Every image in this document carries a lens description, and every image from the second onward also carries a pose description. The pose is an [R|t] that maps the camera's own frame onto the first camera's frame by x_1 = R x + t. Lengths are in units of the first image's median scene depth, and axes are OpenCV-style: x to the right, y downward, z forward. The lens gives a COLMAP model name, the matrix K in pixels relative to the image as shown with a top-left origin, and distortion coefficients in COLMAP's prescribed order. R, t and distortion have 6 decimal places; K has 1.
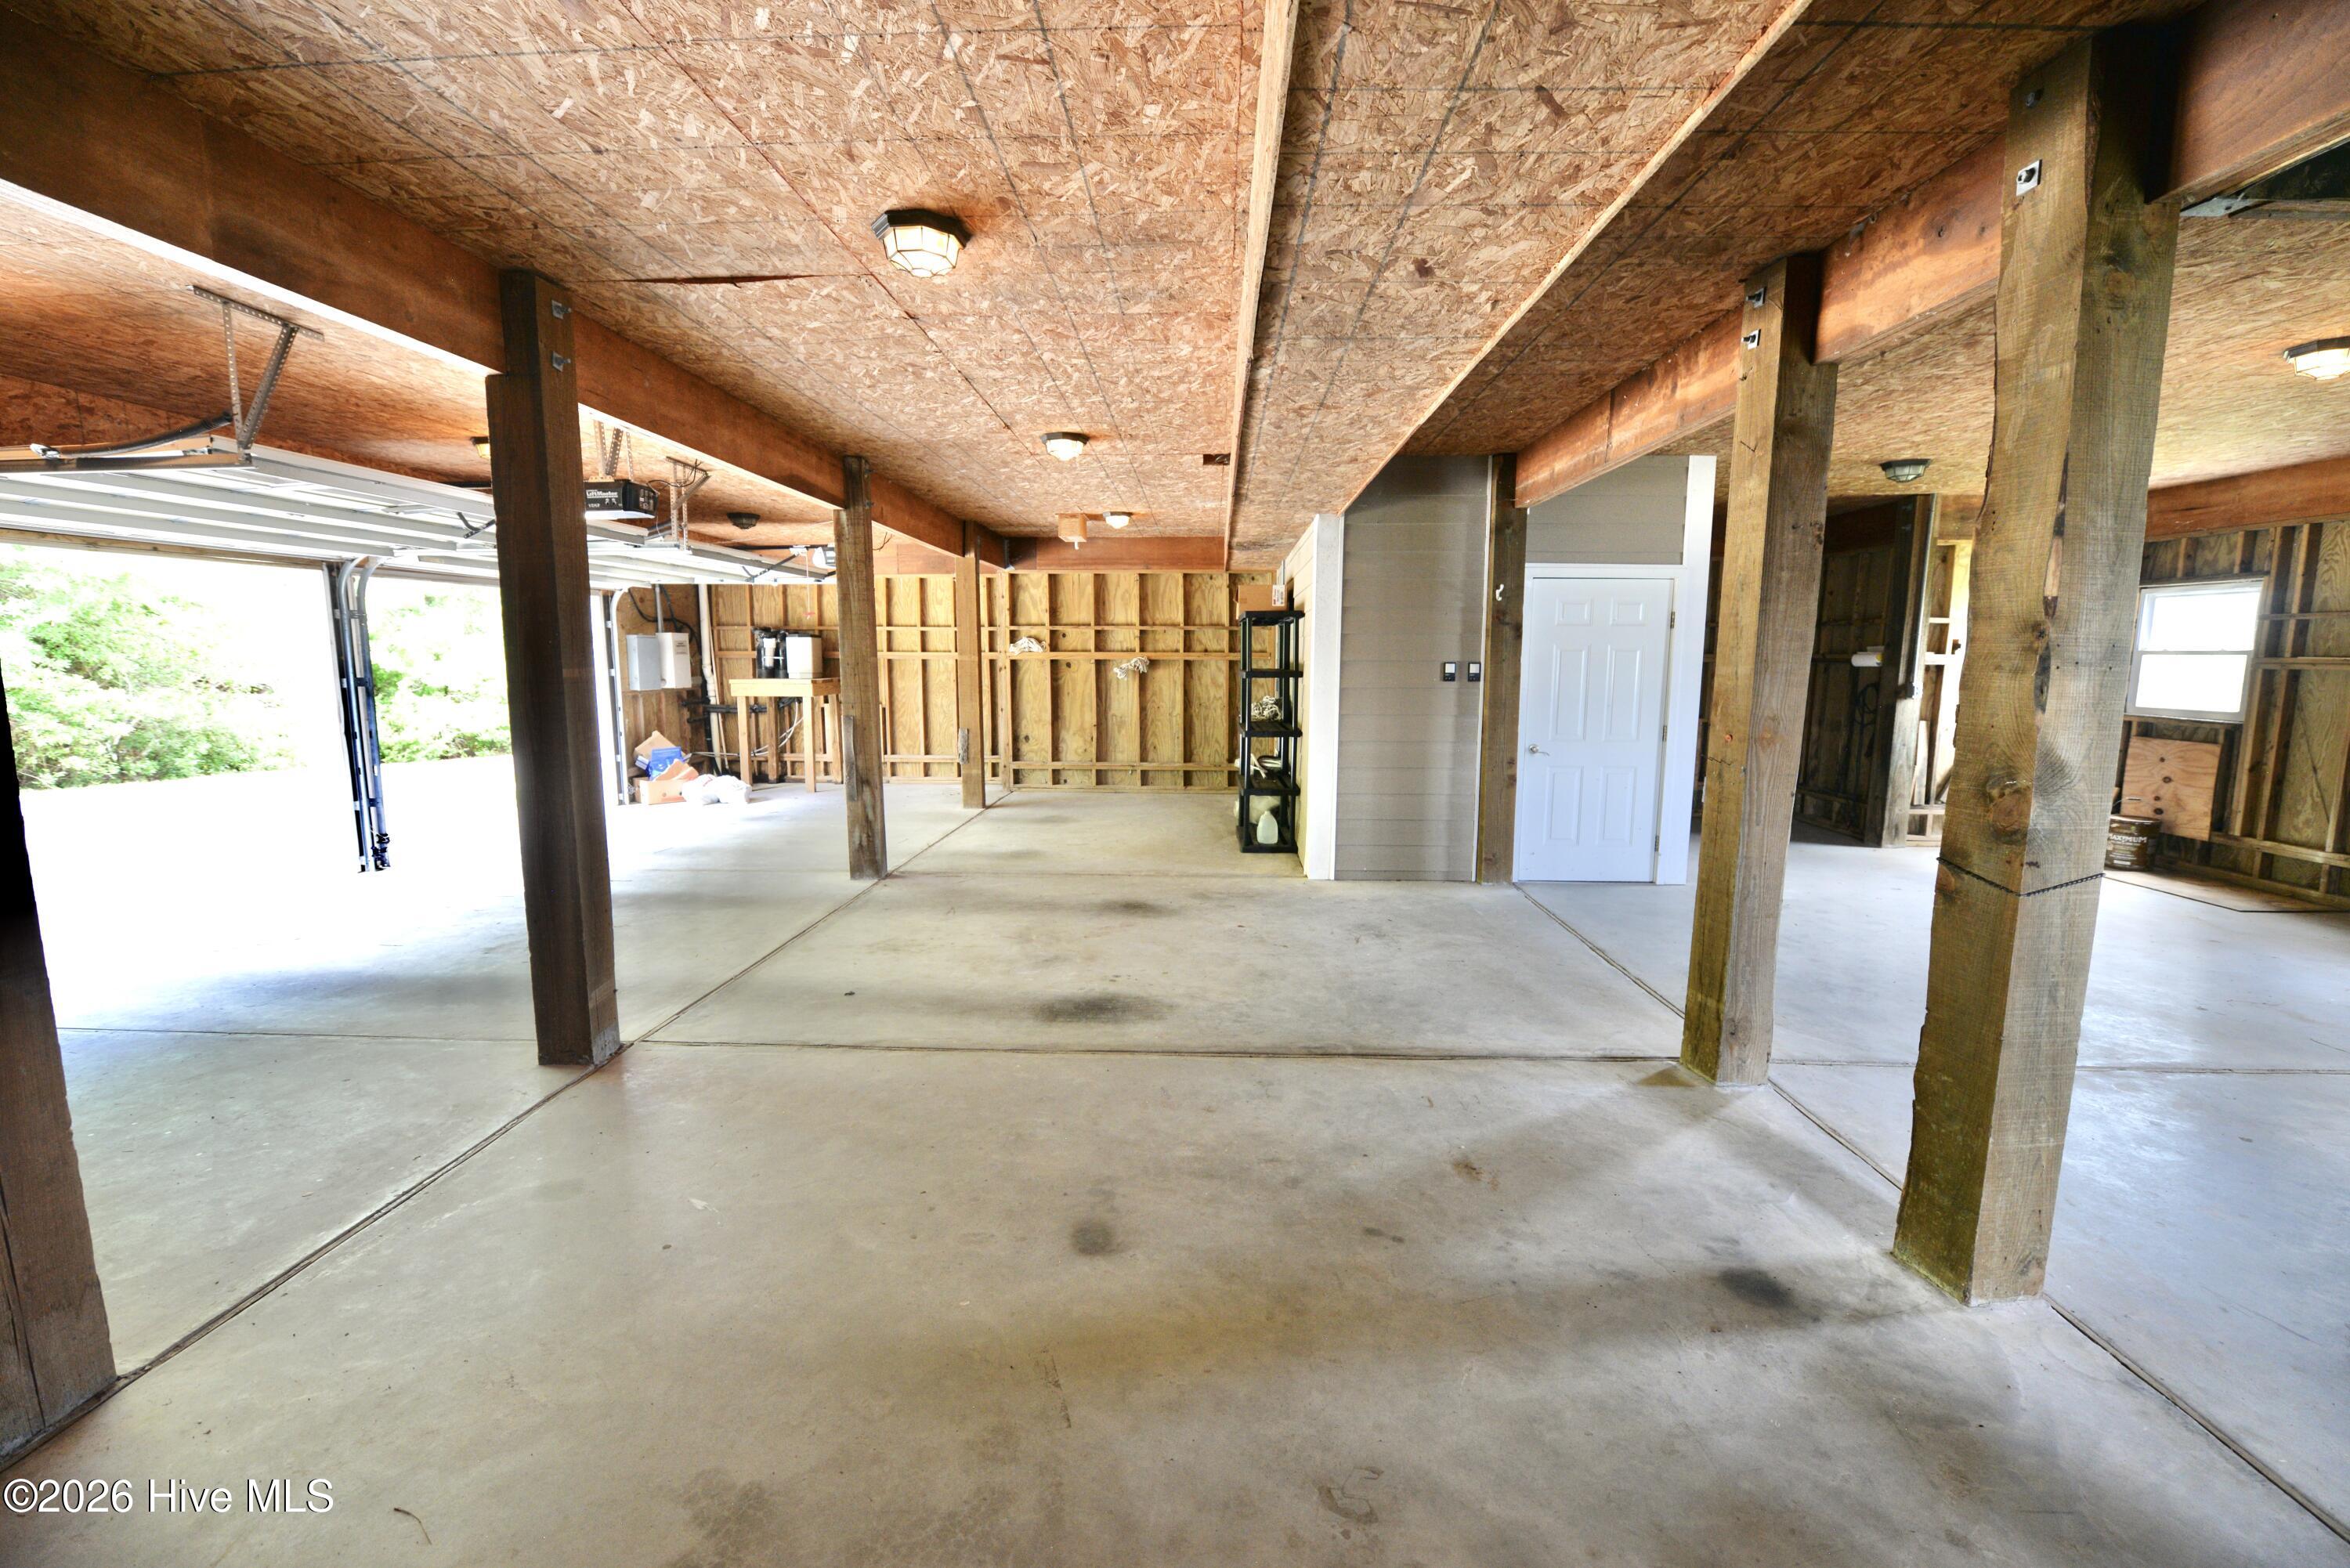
lens RADIAL K [[940.9, 0, 1182.0], [0, 940.9, 780.9], [0, 0, 1]] dist [-0.012849, -0.002447]
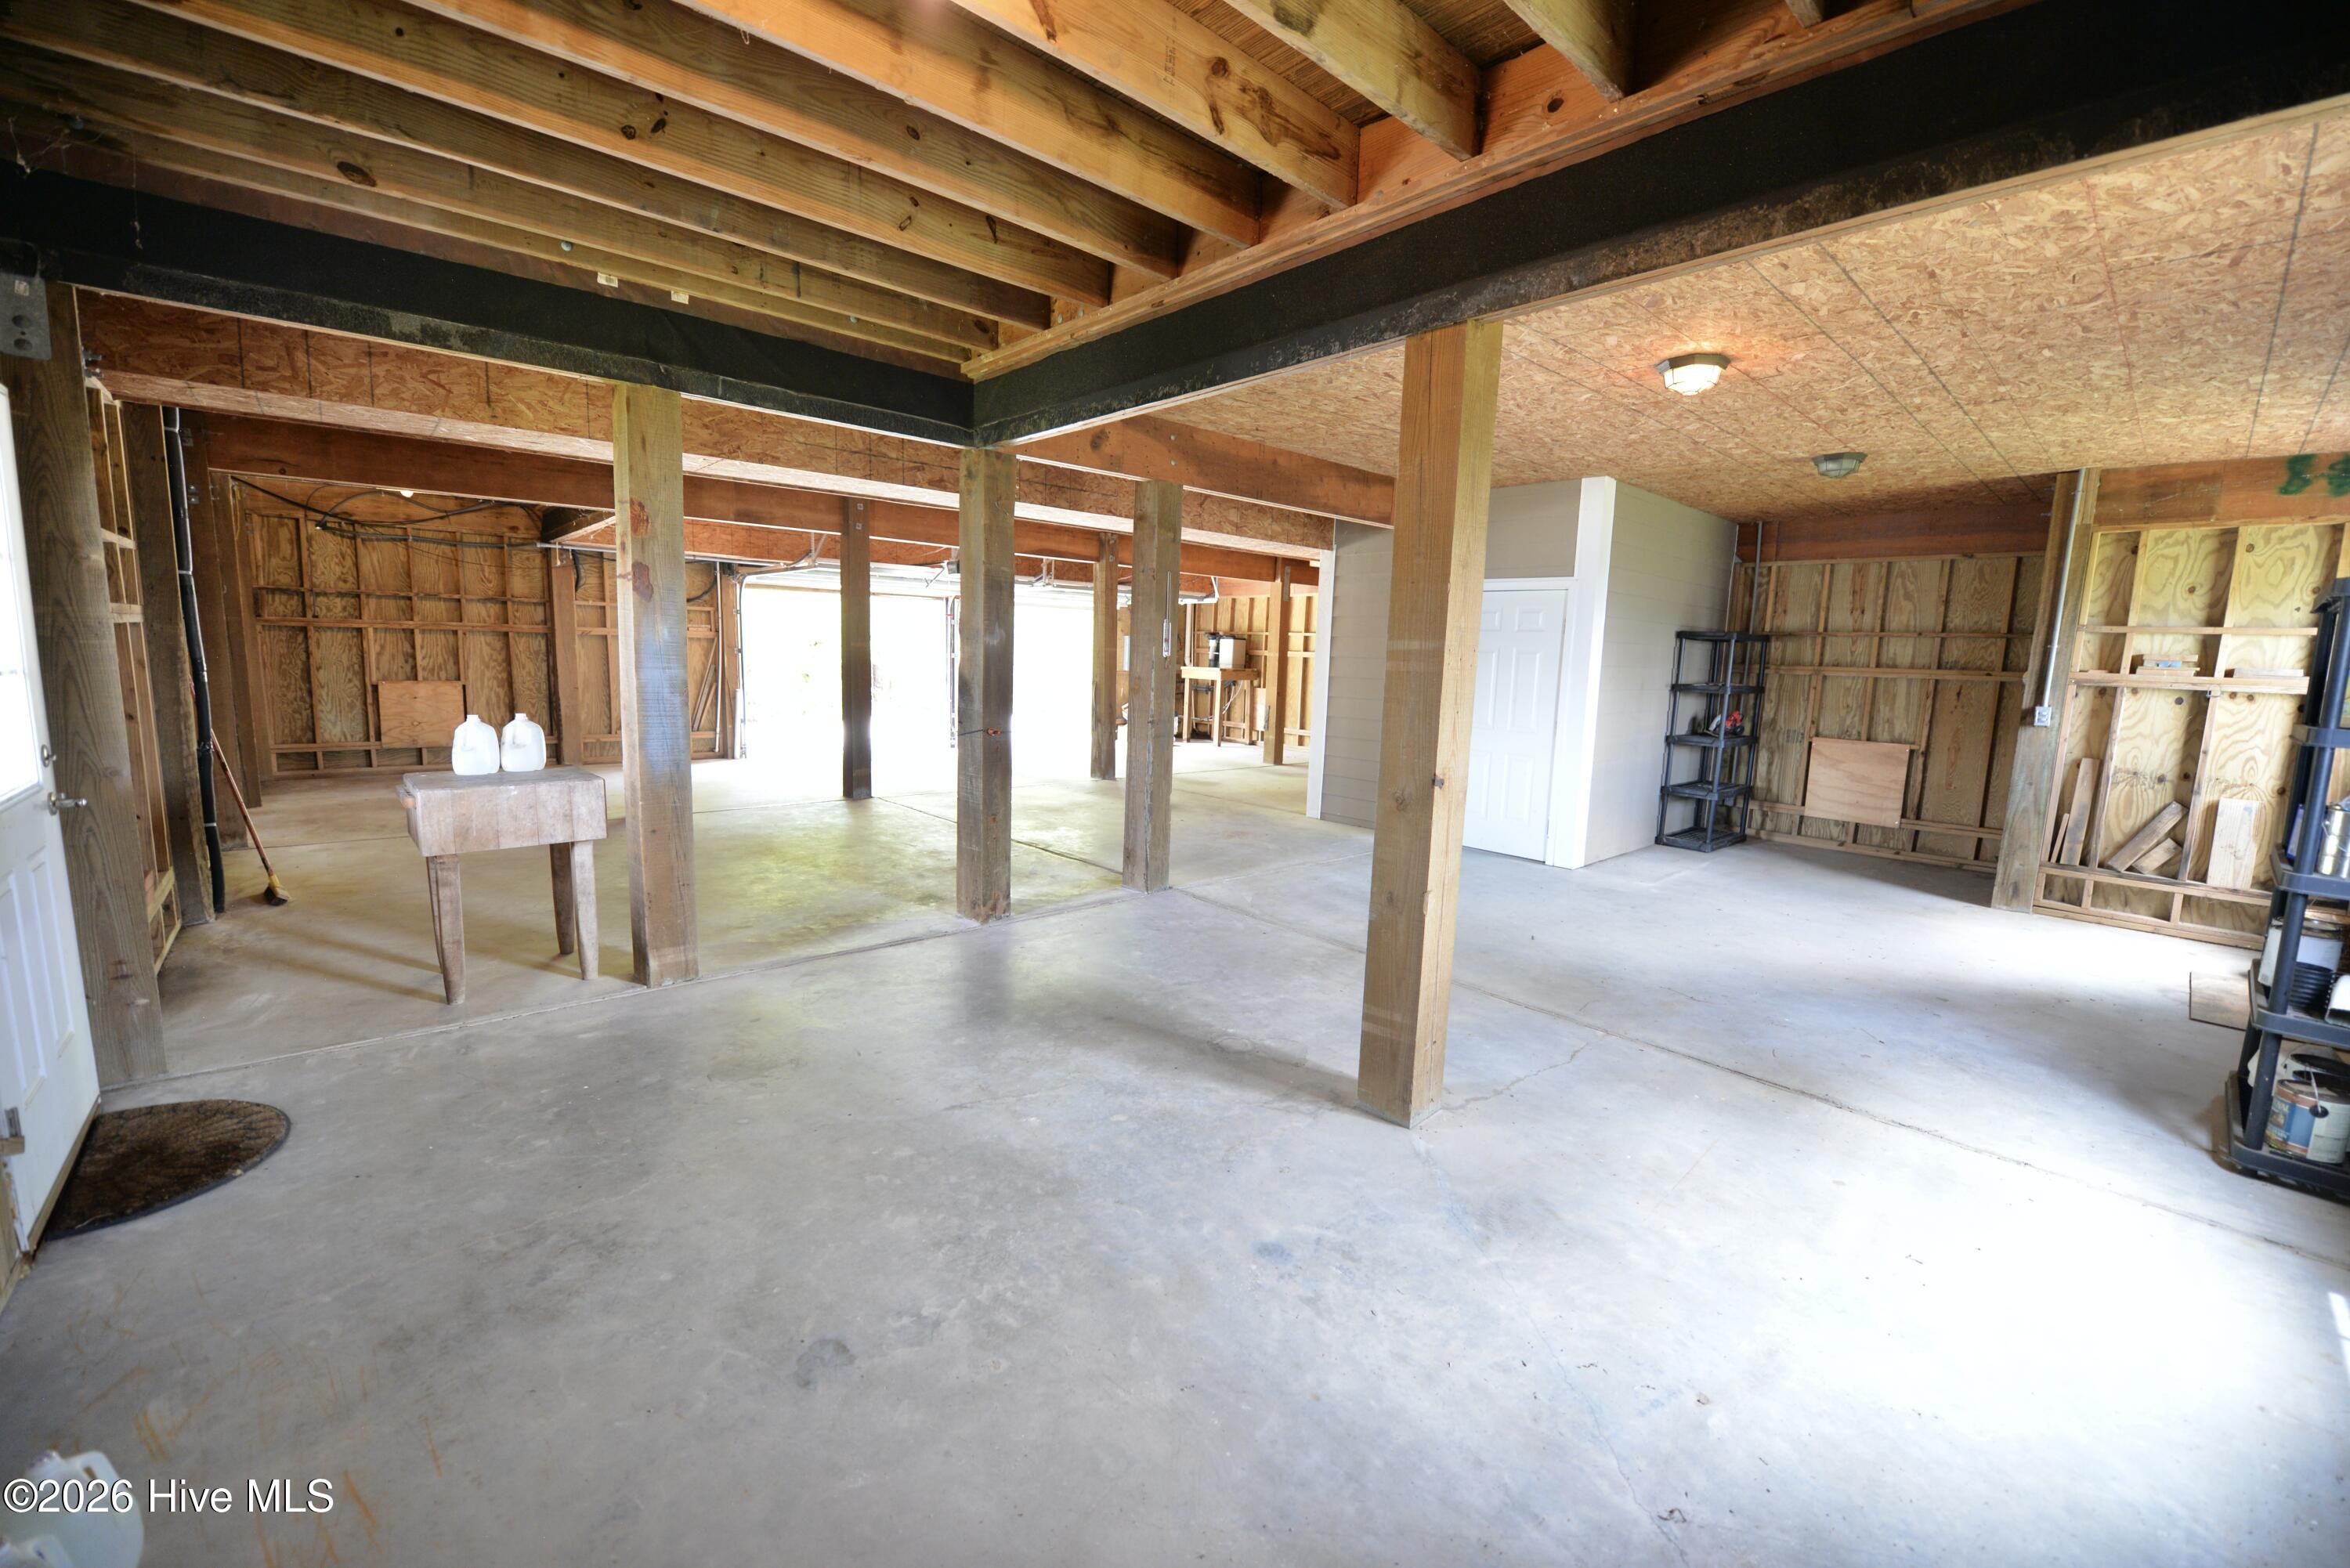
lens RADIAL K [[940.9, 0, 1170.2], [0, 940.9, 785.4], [0, 0, 1]] dist [-0.012849, -0.002447]
pose [[0.688168, 0.122171, -0.715191, 0.651007], [-0.128131, 0.990693, 0.045944, 0.015755], [0.714148, 0.060021, 0.697417, -0.064101]]
